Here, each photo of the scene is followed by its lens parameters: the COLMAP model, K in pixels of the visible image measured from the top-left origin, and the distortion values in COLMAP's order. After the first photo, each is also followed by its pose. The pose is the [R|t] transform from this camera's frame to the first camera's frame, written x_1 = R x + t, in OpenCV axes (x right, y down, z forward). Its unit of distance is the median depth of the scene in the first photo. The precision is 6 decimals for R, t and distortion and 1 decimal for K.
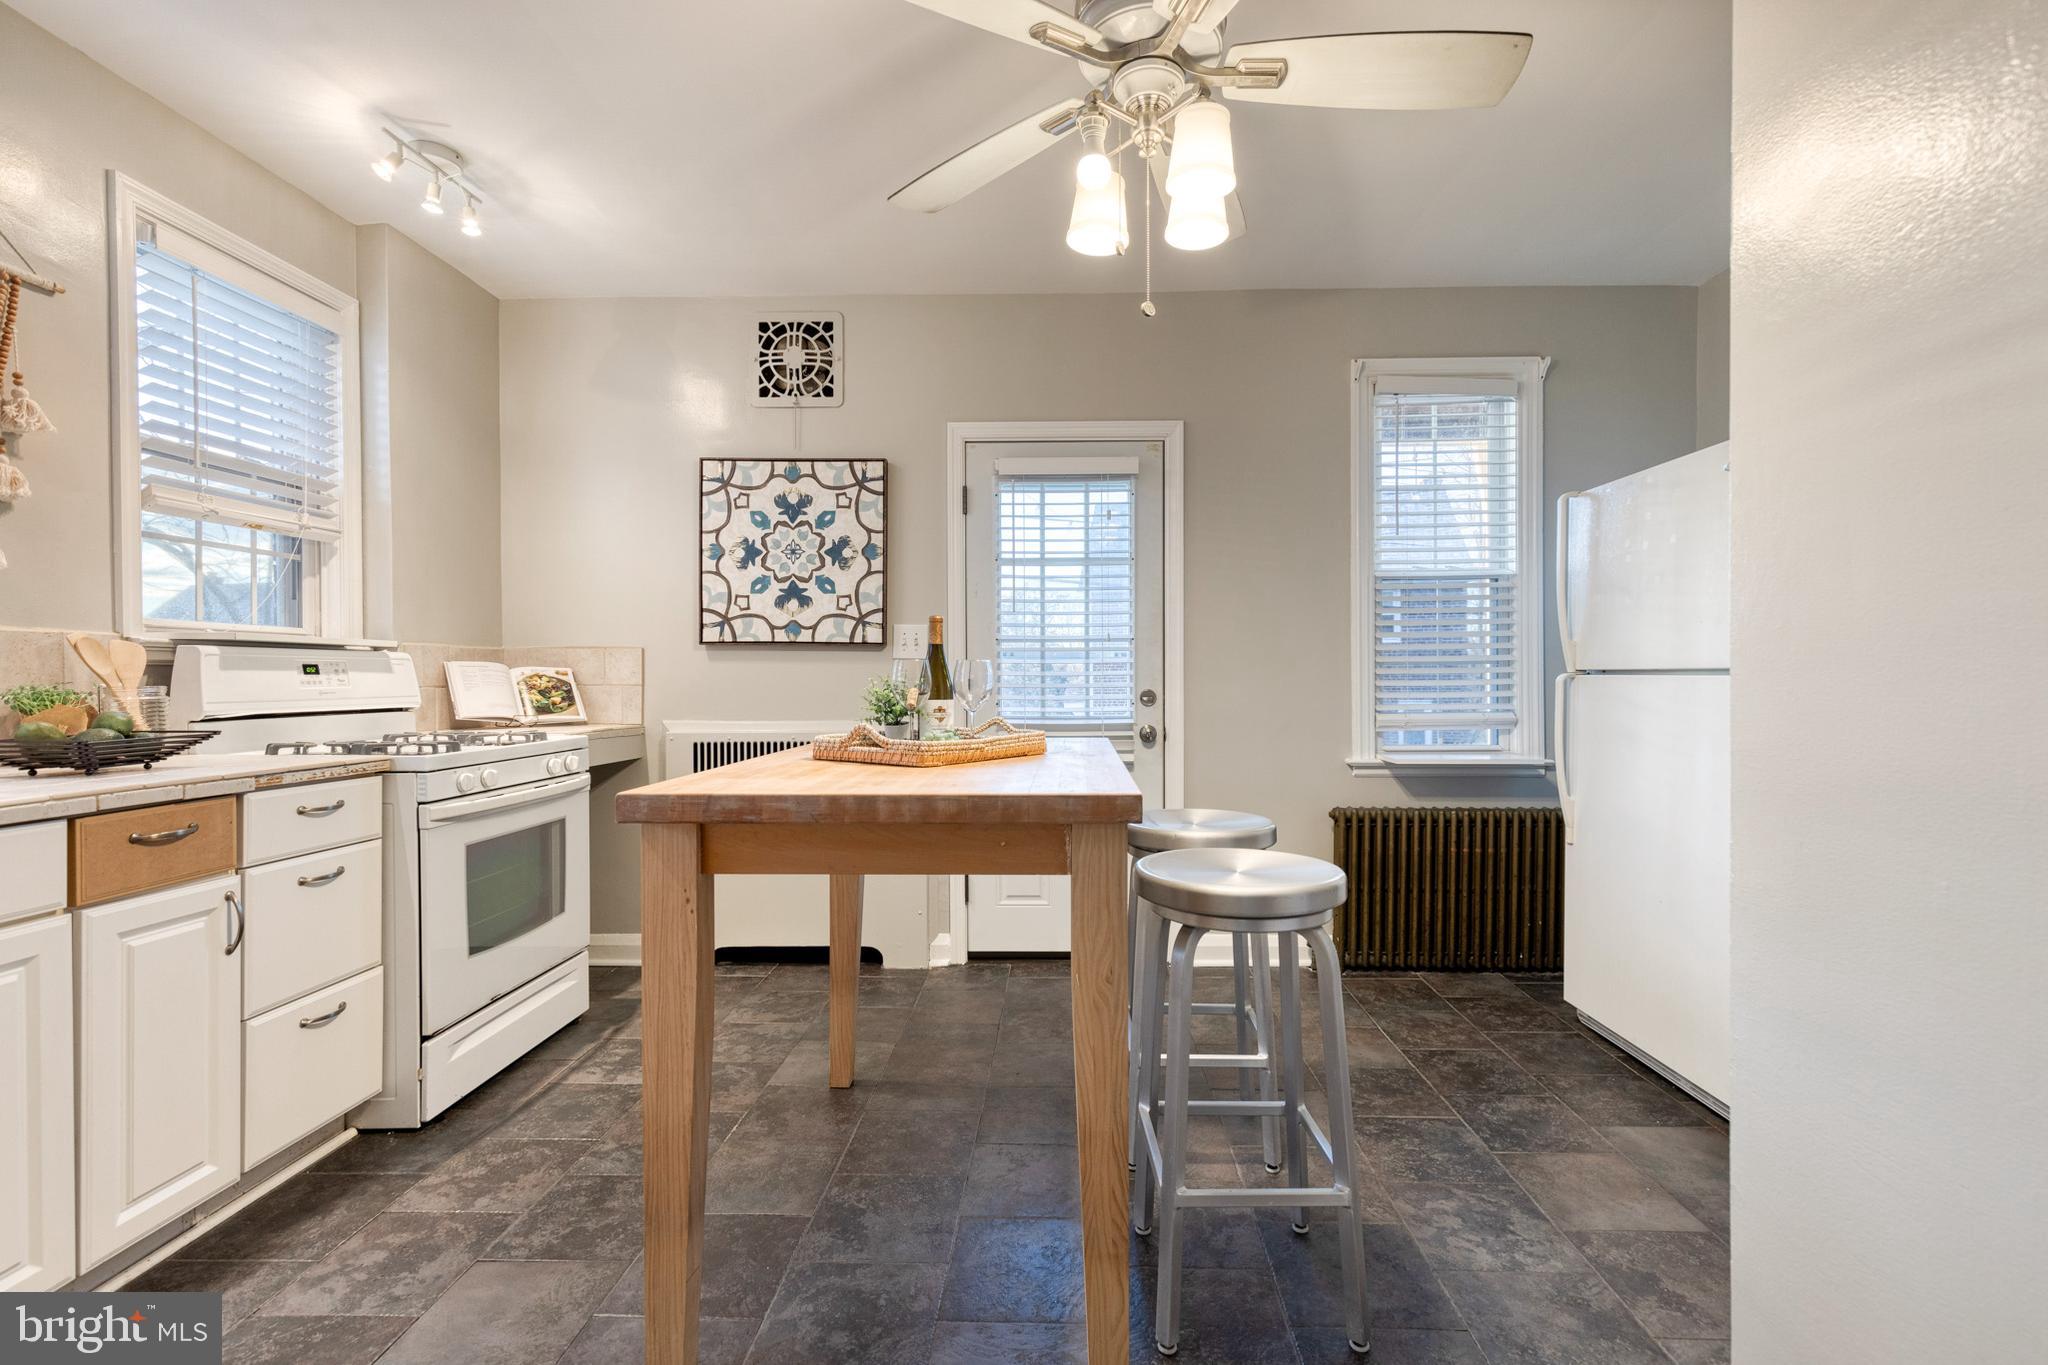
lens RADIAL K [[918.2, 0, 1044.9], [0, 918.2, 681.4], [0, 0, 1]] dist [0.010146, -0.002001]
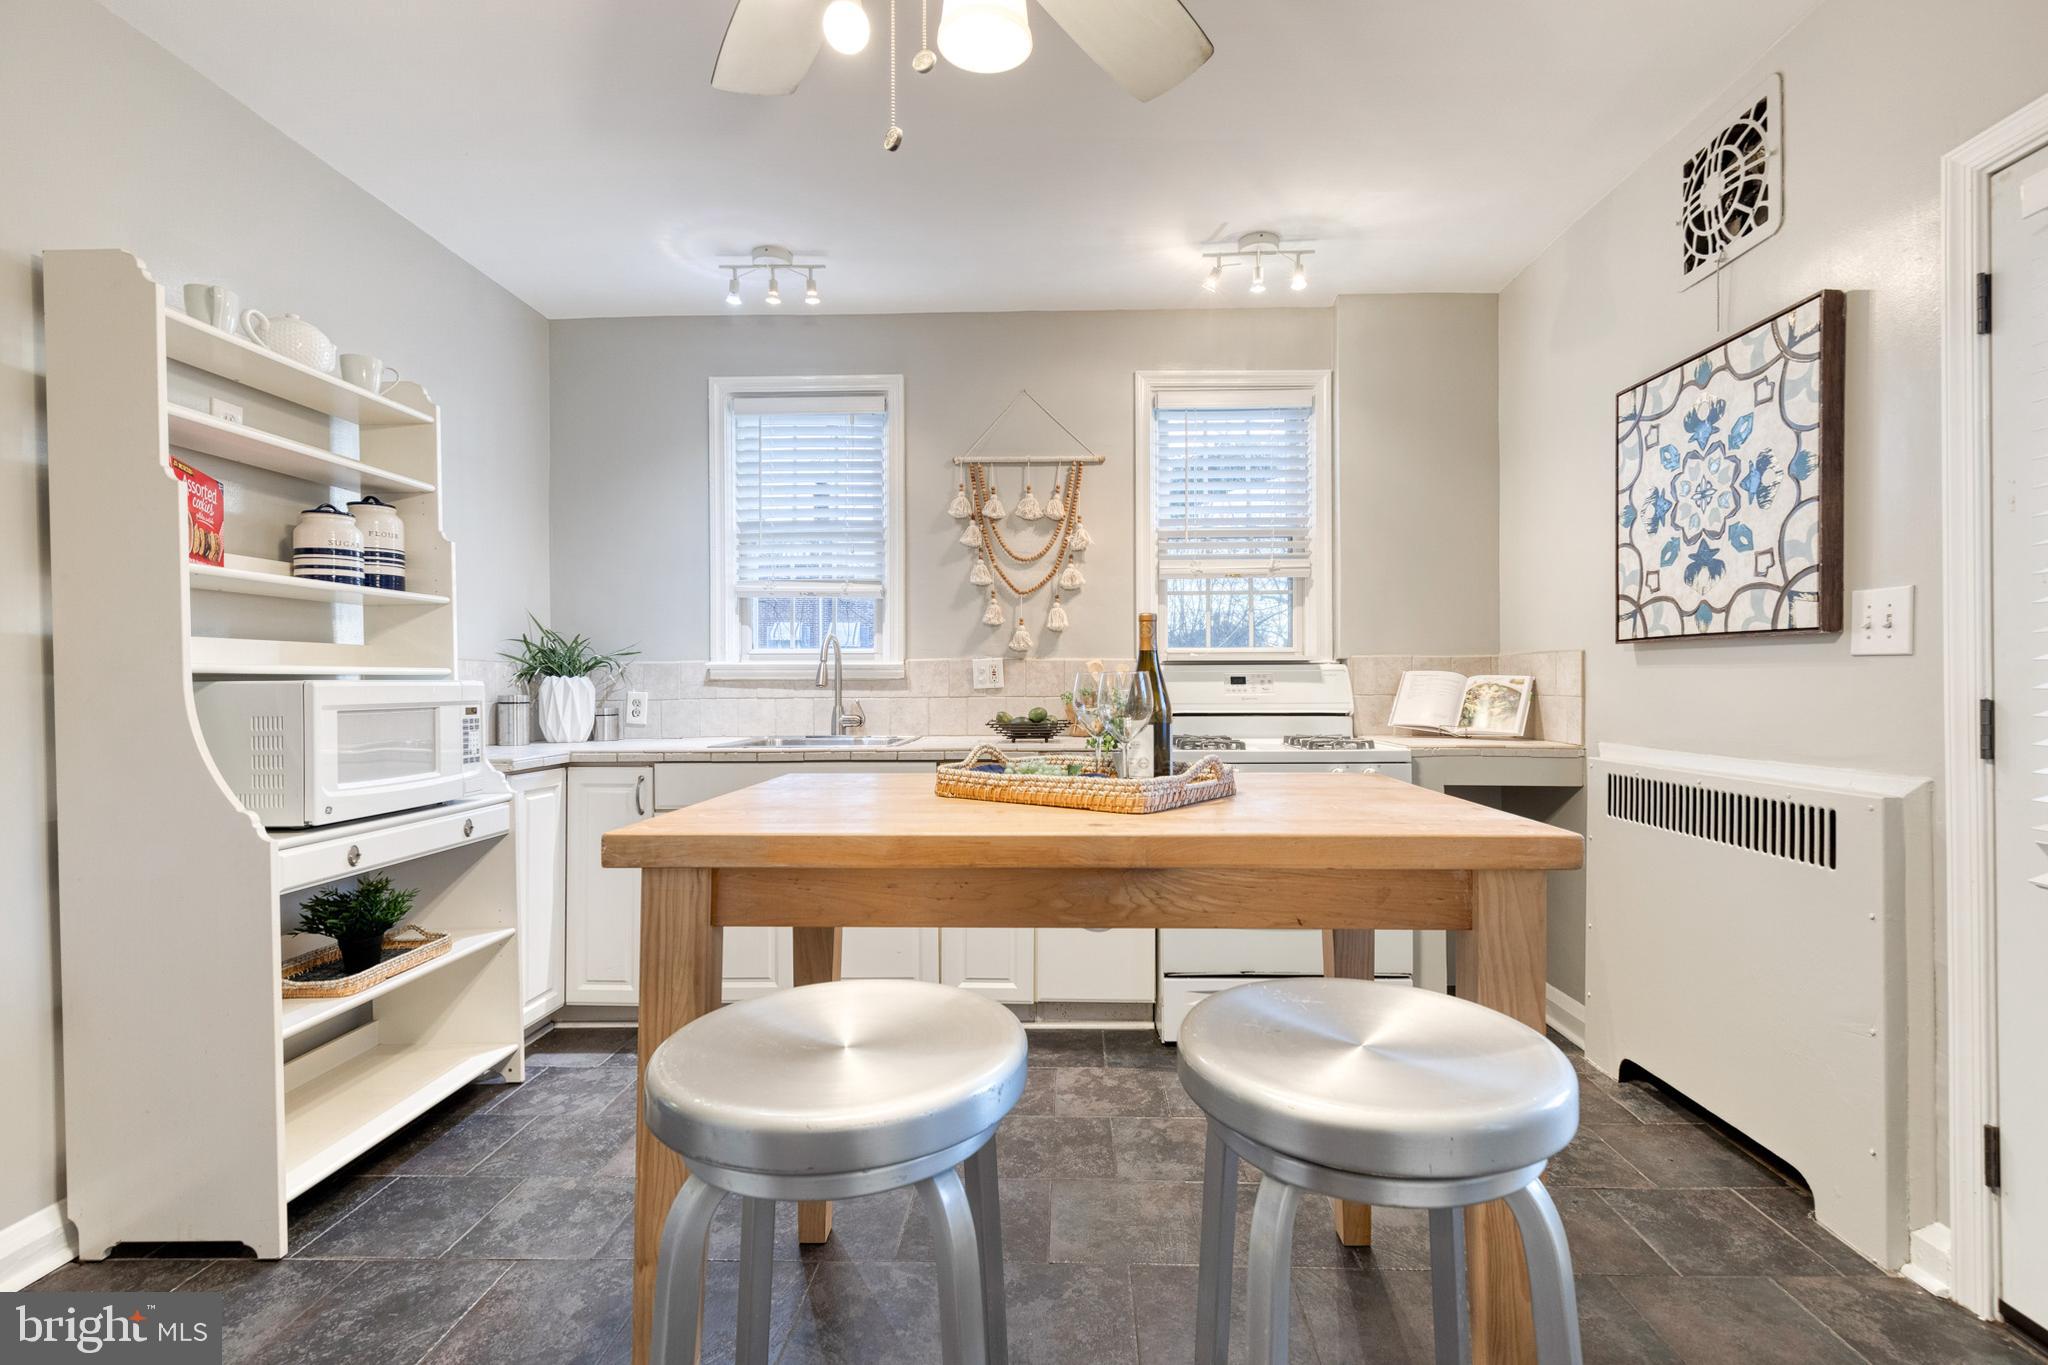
lens RADIAL K [[918.7, 0, 1049.5], [0, 918.7, 679.9], [0, 0, 1]] dist [0.010753, -0.000902]
pose [[0.004898, -0.001042, -0.999987, 0.375051], [-0.001909, 0.999998, -0.001051, -0.008818], [0.999986, 0.001914, 0.004896, 0.536778]]
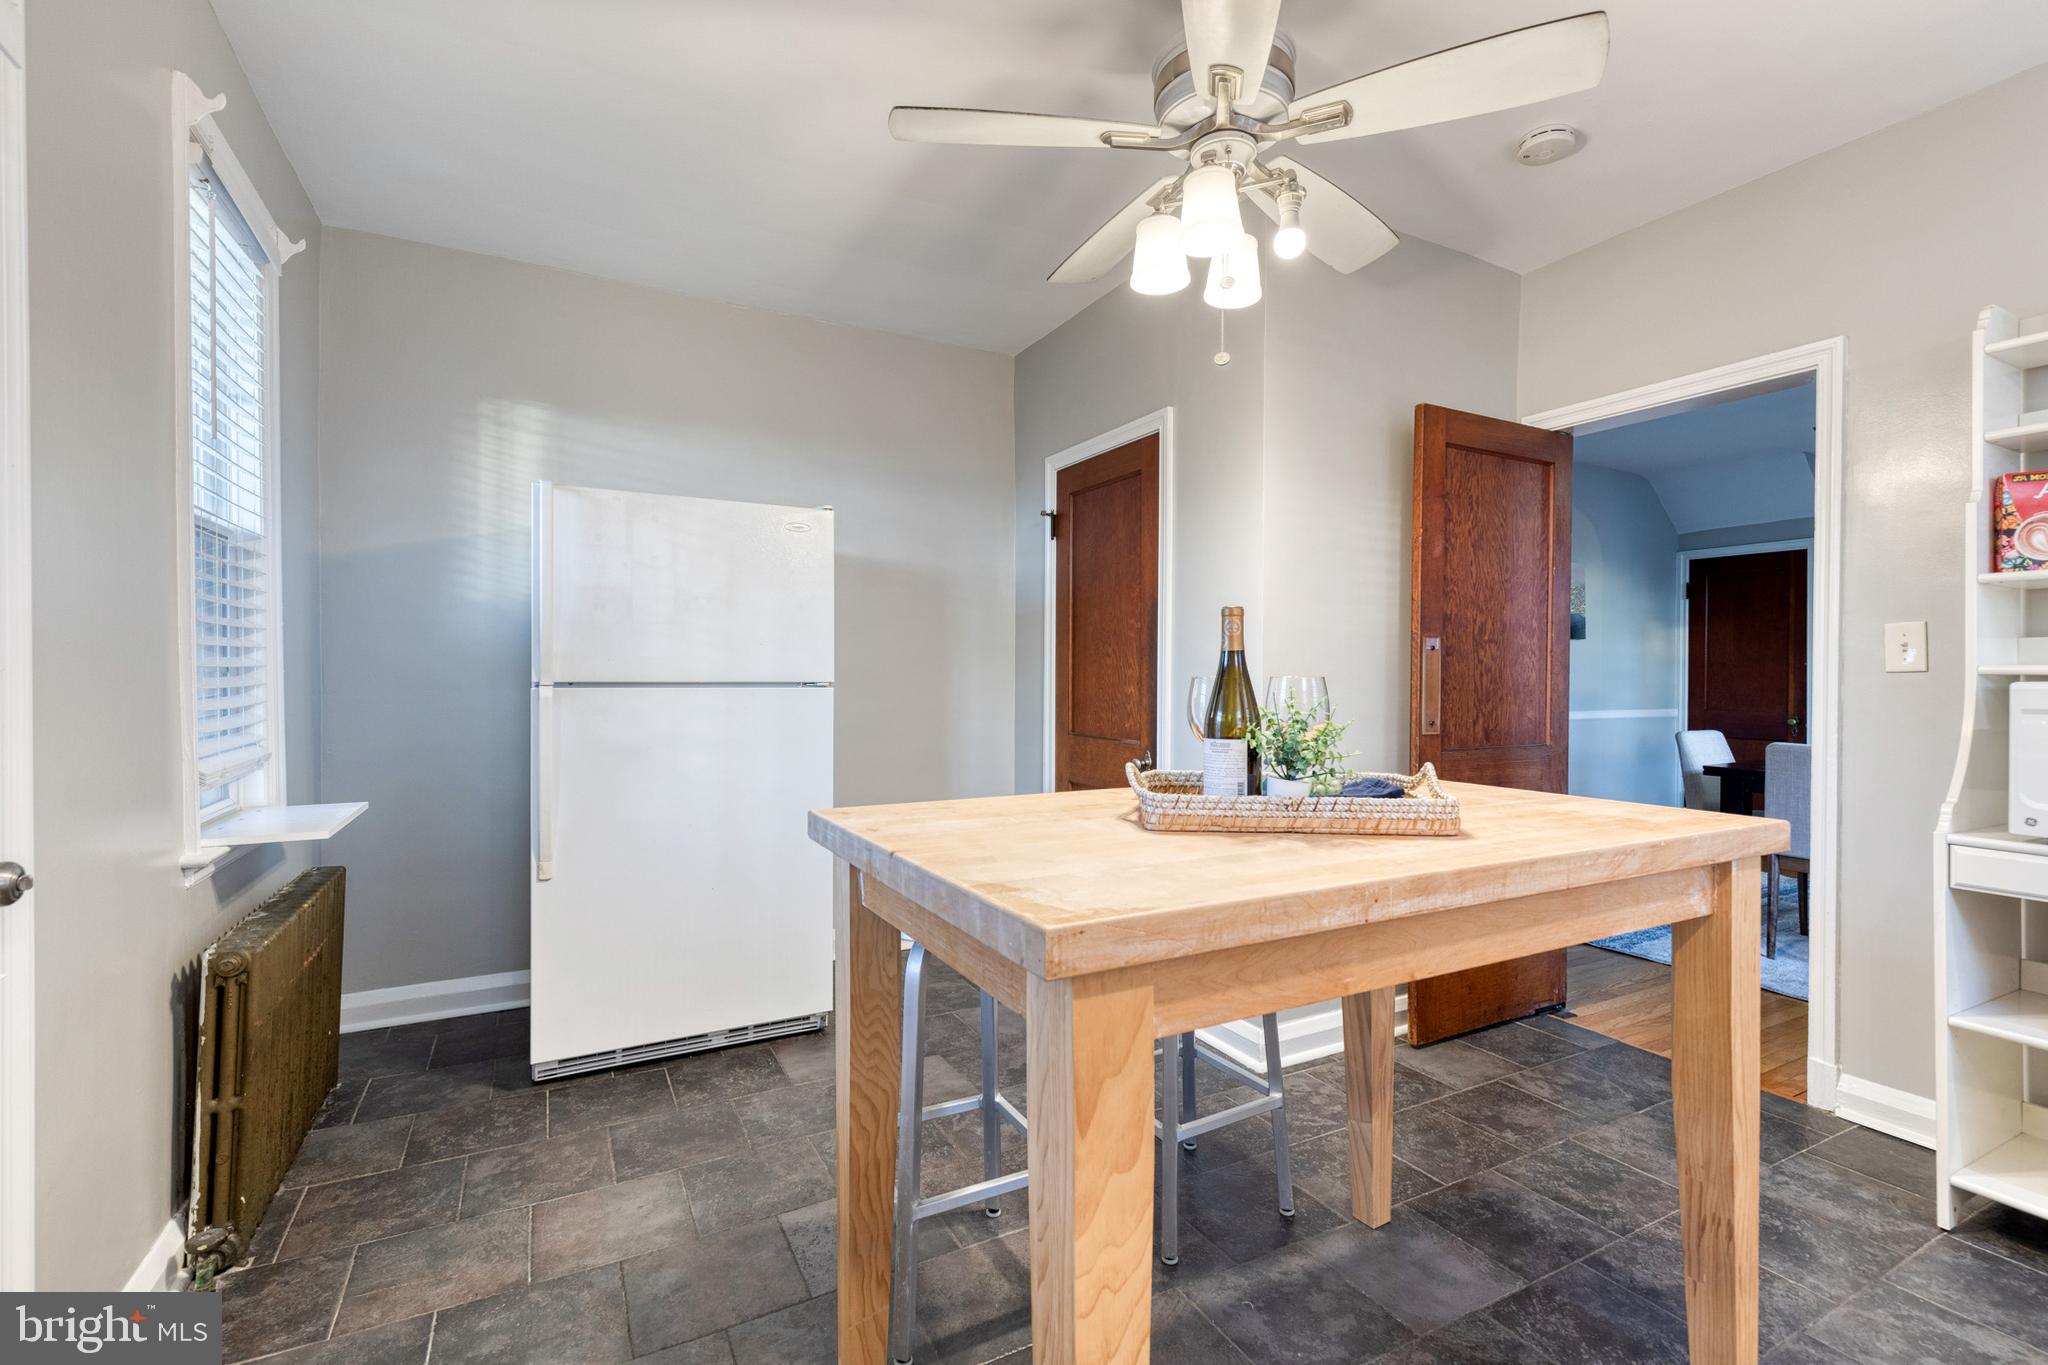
lens RADIAL K [[918.2, 0, 1044.9], [0, 918.2, 681.4], [0, 0, 1]] dist [0.010146, -0.002001]
pose [[-0.504508, -0.004671, 0.863395, -0.350538], [0.003733, 0.999964, 0.007591, -0.014736], [-0.863399, 0.007053, -0.504472, 0.842003]]
